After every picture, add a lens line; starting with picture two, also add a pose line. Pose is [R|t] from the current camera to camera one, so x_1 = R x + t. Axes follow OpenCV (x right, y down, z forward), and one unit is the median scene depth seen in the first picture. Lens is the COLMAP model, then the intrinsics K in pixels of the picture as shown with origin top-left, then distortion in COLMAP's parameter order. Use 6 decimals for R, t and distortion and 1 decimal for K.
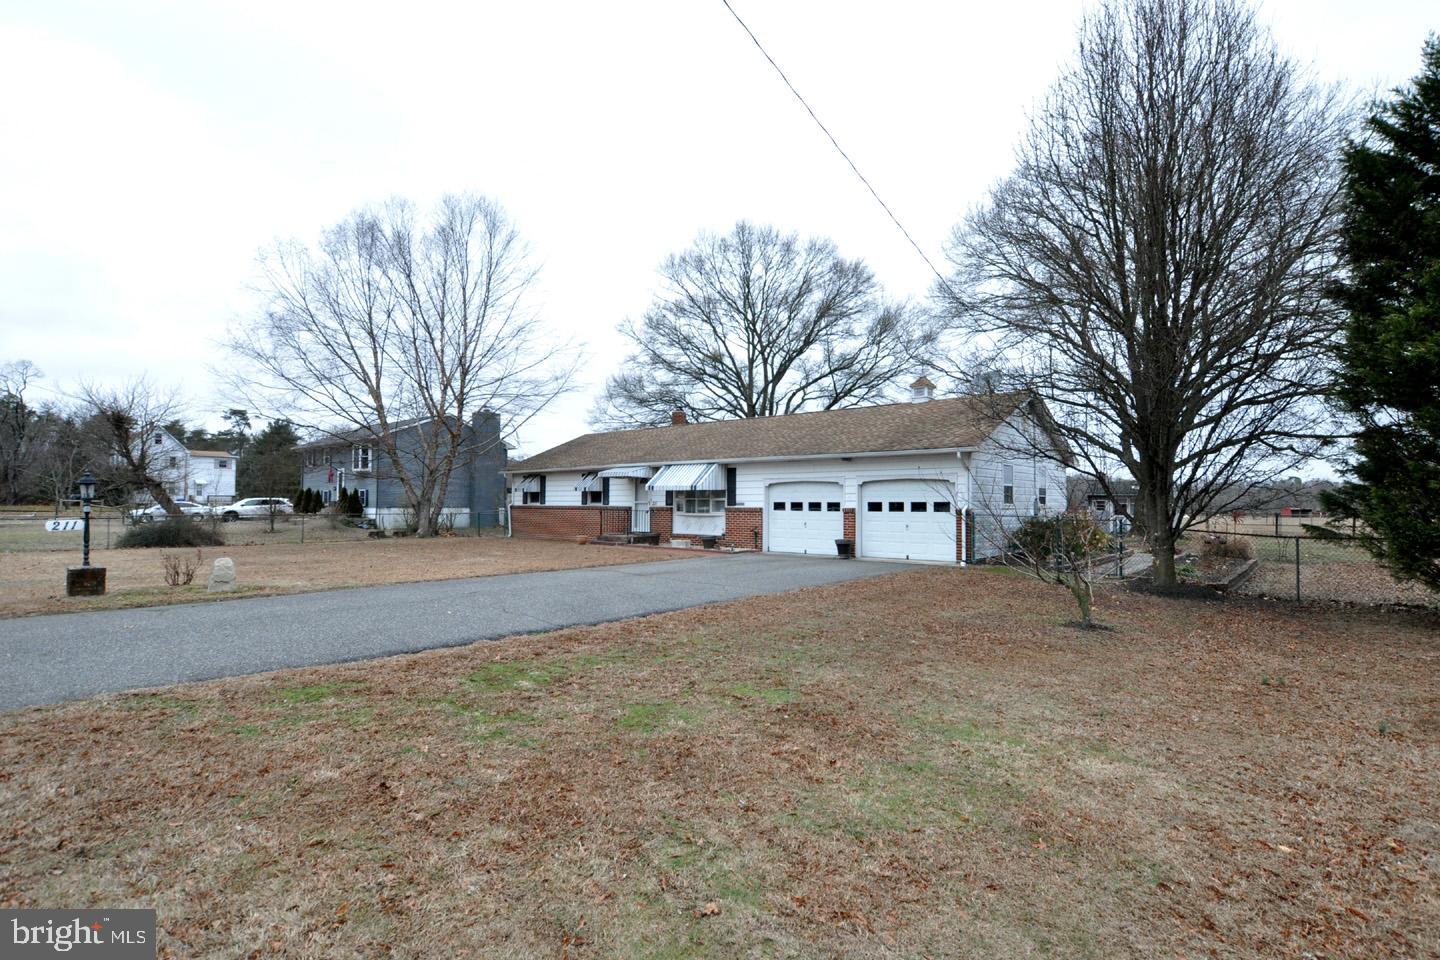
lens RADIAL K [[702.1, 0, 737.4], [0, 702.1, 482.6], [0, 0, 1]] dist [-0.021252, 0.000522]
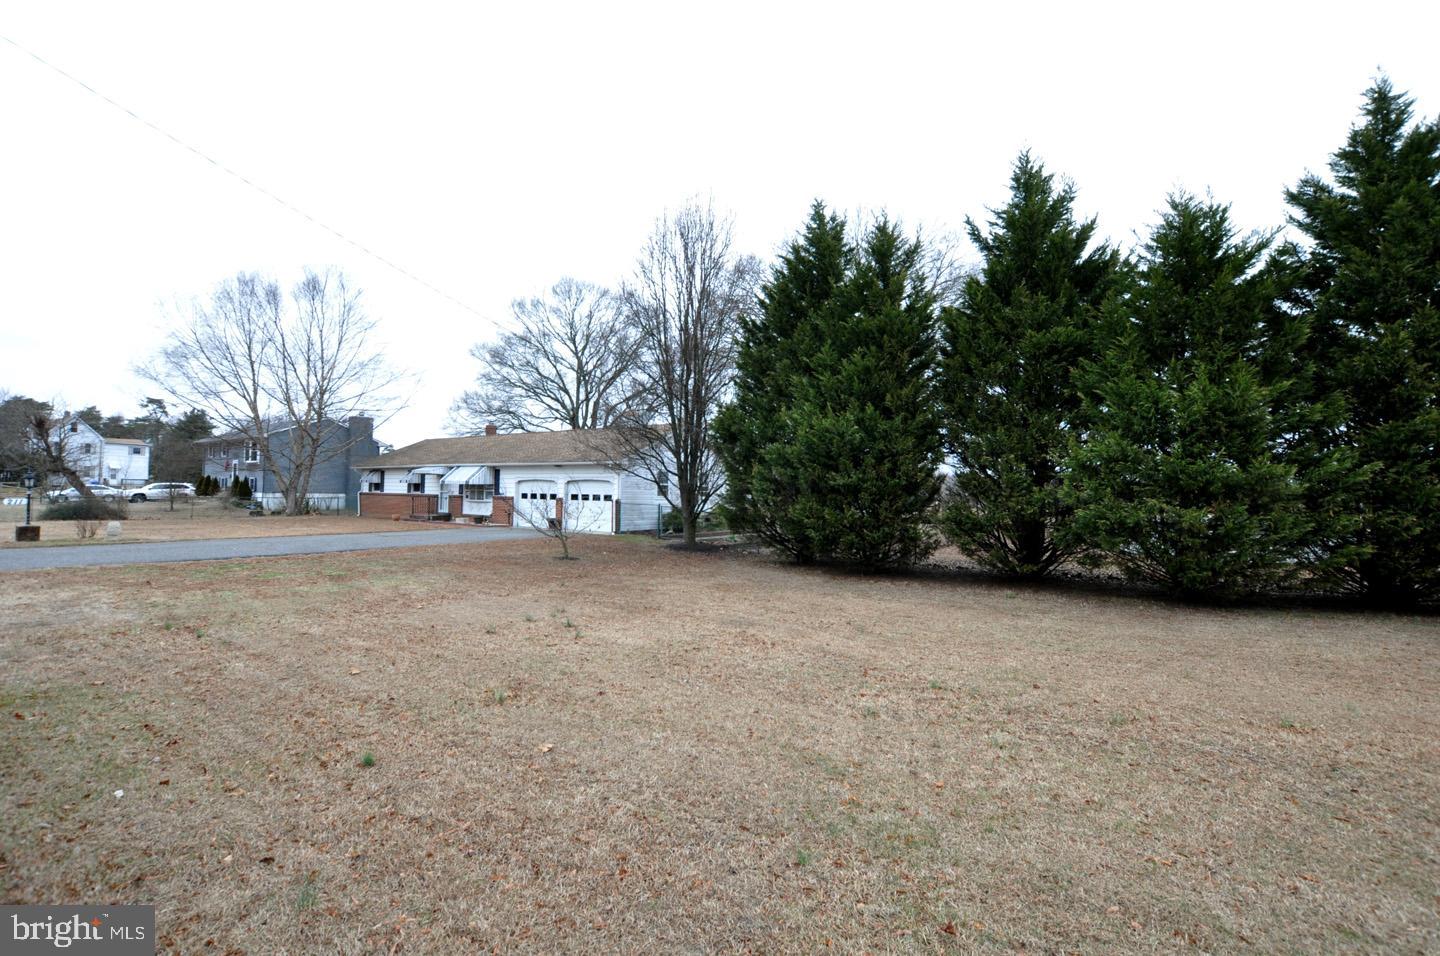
lens RADIAL K [[632.8, 0, 725.0], [0, 632.8, 478.4], [0, 0, 1]] dist [-0.033750, 0.004734]
pose [[0.992729, 0.016156, 0.119285, 0.261434], [-0.016998, 0.999837, 0.006049, -0.015371], [-0.119168, -0.008032, 0.992842, -0.312606]]
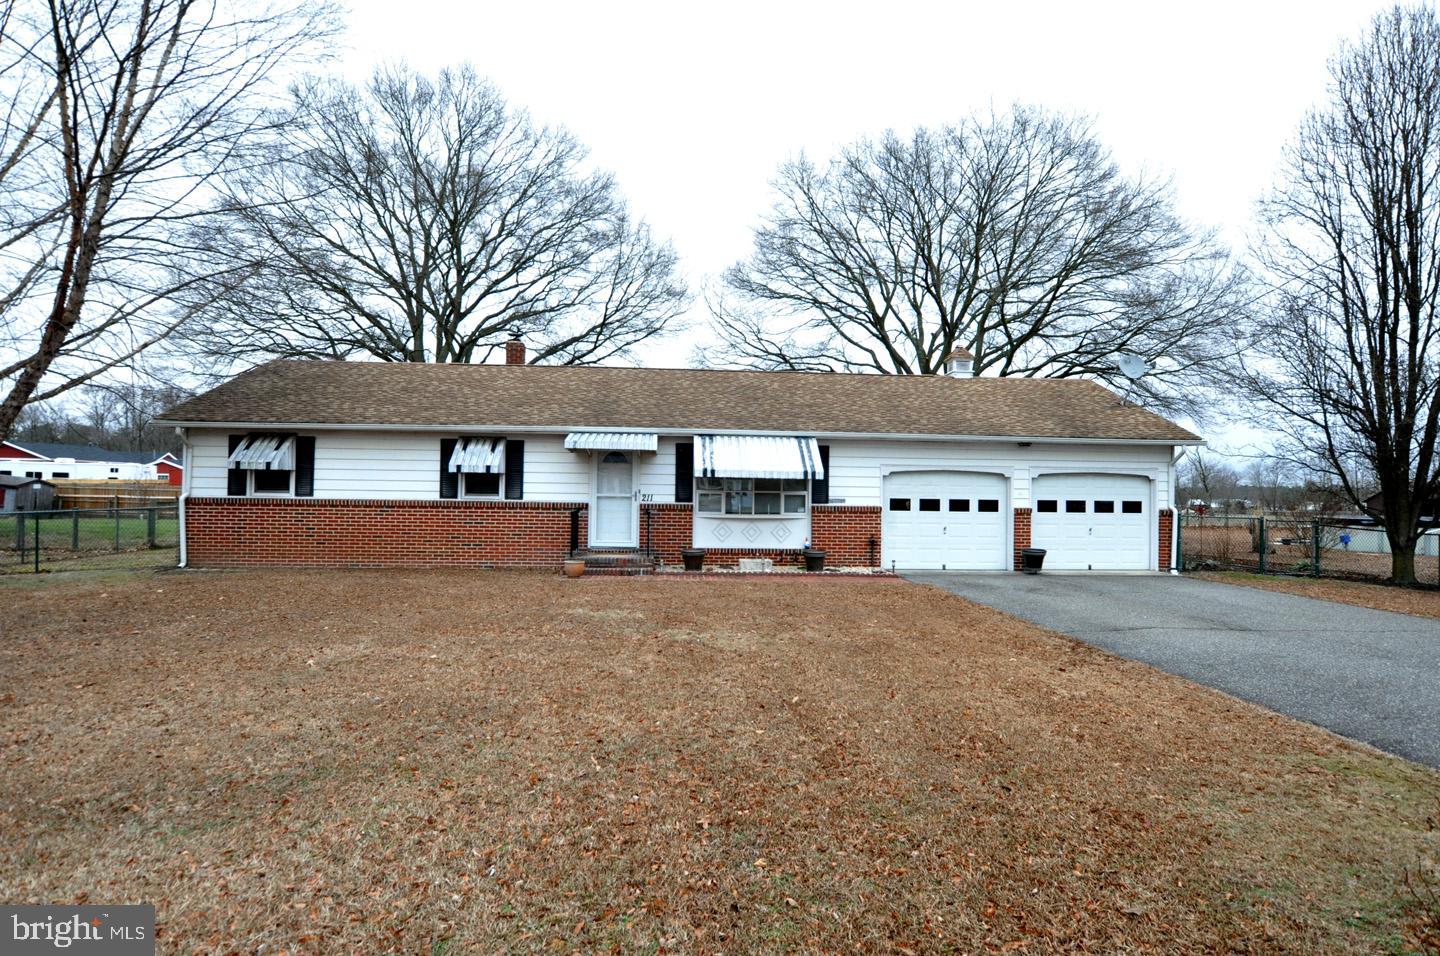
lens RADIAL K [[797.1, 0, 720.0], [0, 797.1, 478.0], [0, 0, 1]] dist [-0.024056, -0.000179]
pose [[0.696077, 0.022886, 0.717602, -0.516432], [-0.032084, 0.999485, -0.000755, 0.010859], [-0.717250, -0.022498, 0.696453, 0.465721]]
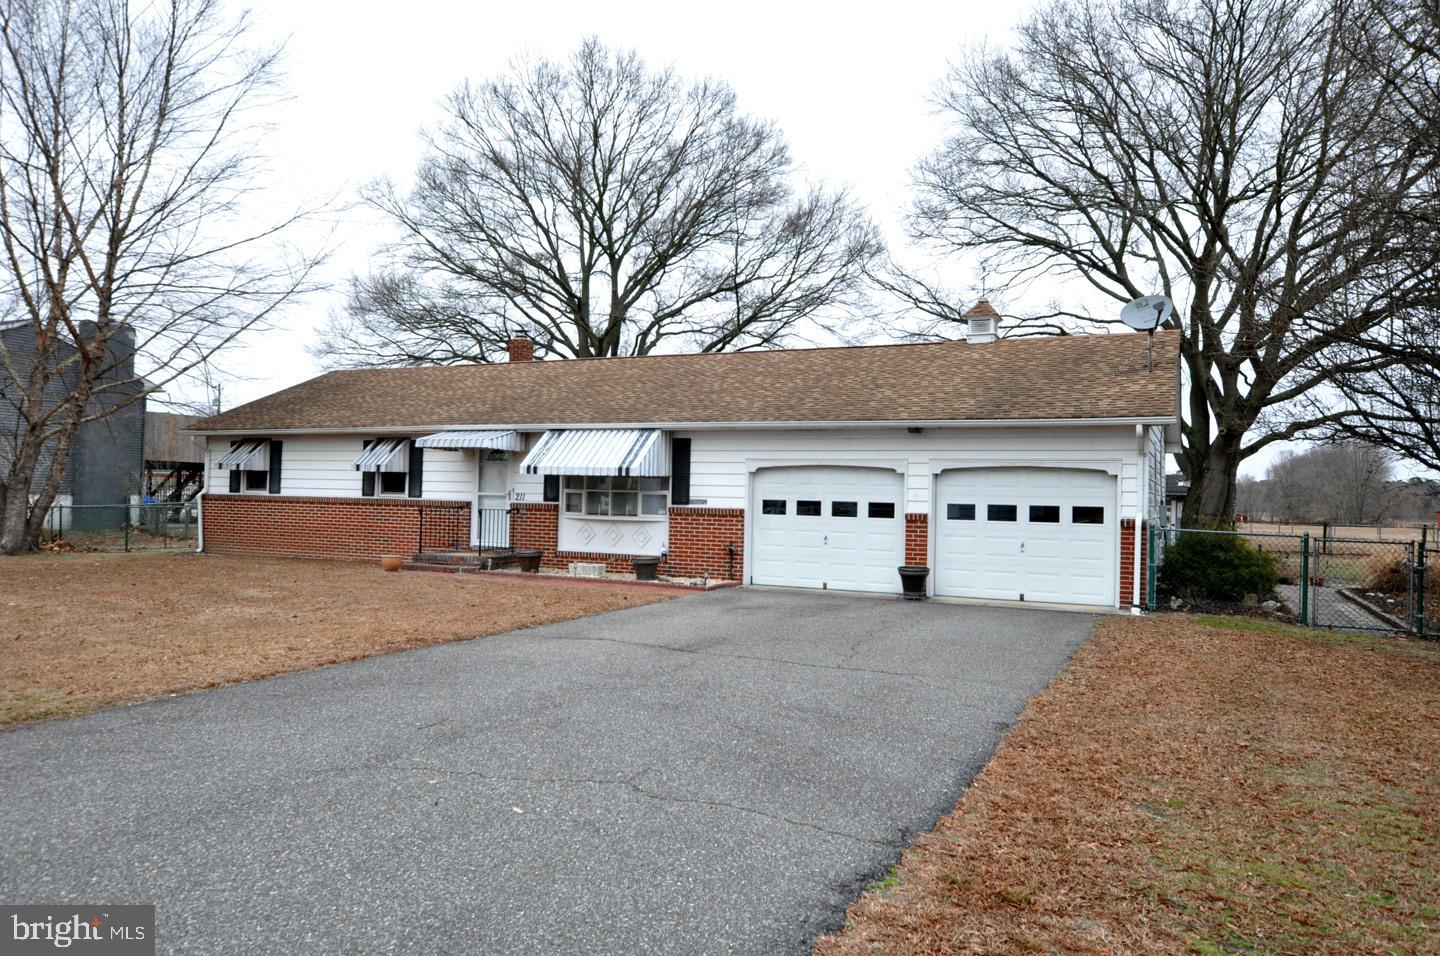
lens RADIAL K [[1023.6, 0, 720.0], [0, 1023.6, 478.0], [0, 0, 1]] dist [0.004976, 0.003806]
pose [[0.966290, 0.023717, 0.256361, -0.163075], [-0.026914, 0.999598, 0.008969, 0.002515], [-0.256045, -0.015566, 0.966539, 0.156497]]
